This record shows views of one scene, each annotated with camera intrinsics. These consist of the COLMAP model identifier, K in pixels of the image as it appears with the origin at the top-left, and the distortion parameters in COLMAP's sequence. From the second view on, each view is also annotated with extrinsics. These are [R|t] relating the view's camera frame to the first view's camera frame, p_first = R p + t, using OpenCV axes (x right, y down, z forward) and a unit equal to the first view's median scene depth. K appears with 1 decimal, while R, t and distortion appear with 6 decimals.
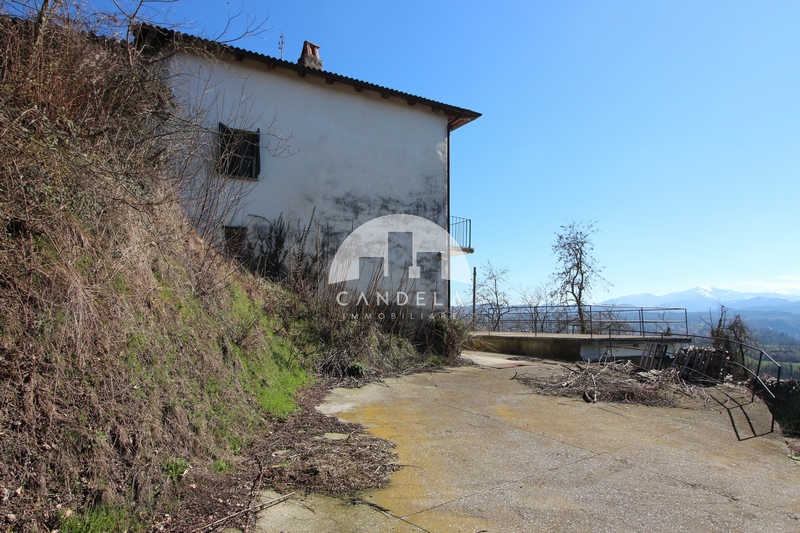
lens RADIAL K [[524.8, 0, 400.0], [0, 524.8, 266.5], [0, 0, 1]] dist [0.000132, 0.000255]
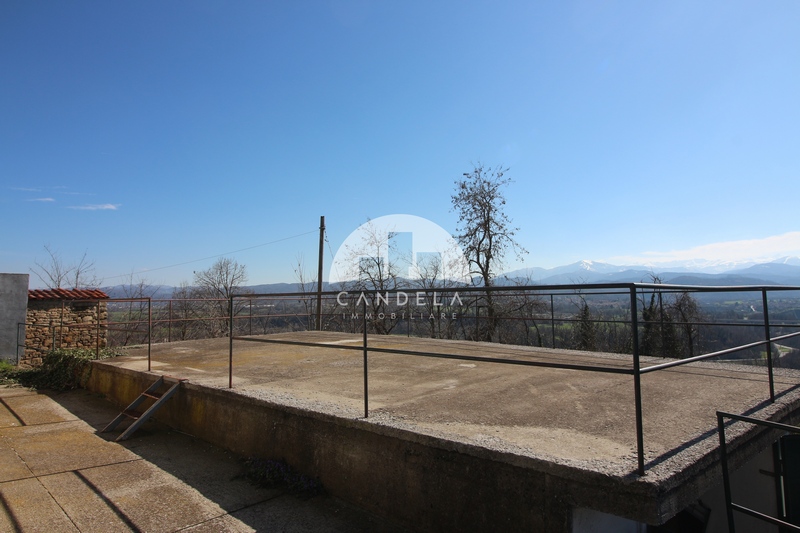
lens RADIAL K [[524.8, 0, 400.0], [0, 524.8, 266.5], [0, 0, 1]] dist [0.000132, 0.000255]
pose [[0.983867, -0.007017, 0.178763, 0.085947], [-0.001579, 0.998851, 0.047898, 0.020229], [-0.178893, -0.047407, 0.982726, 0.284499]]
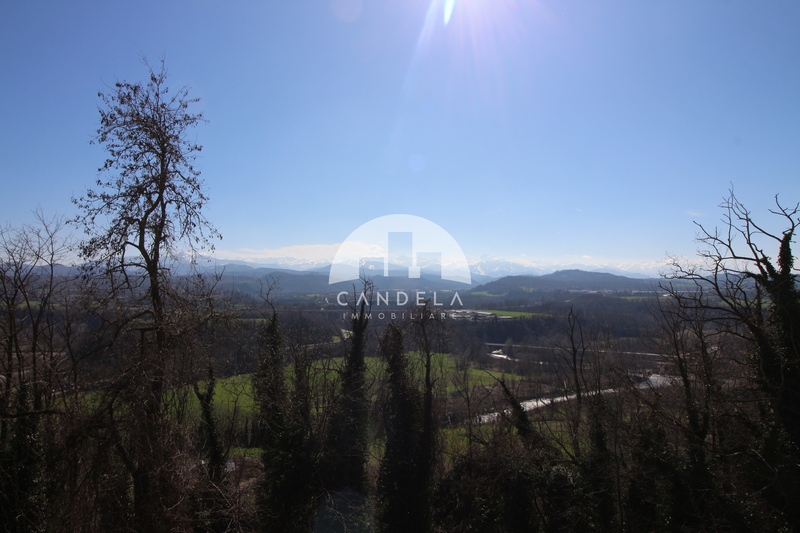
lens RADIAL K [[494.0, 0, 401.3], [0, 494.0, 252.7], [0, 0, 1]] dist [0.072908, 0.000442]
pose [[0.588577, 0.048985, 0.806956, 0.127675], [-0.082402, 0.996599, -0.000394, 0.037608], [-0.804231, -0.066262, 0.590612, 0.593755]]
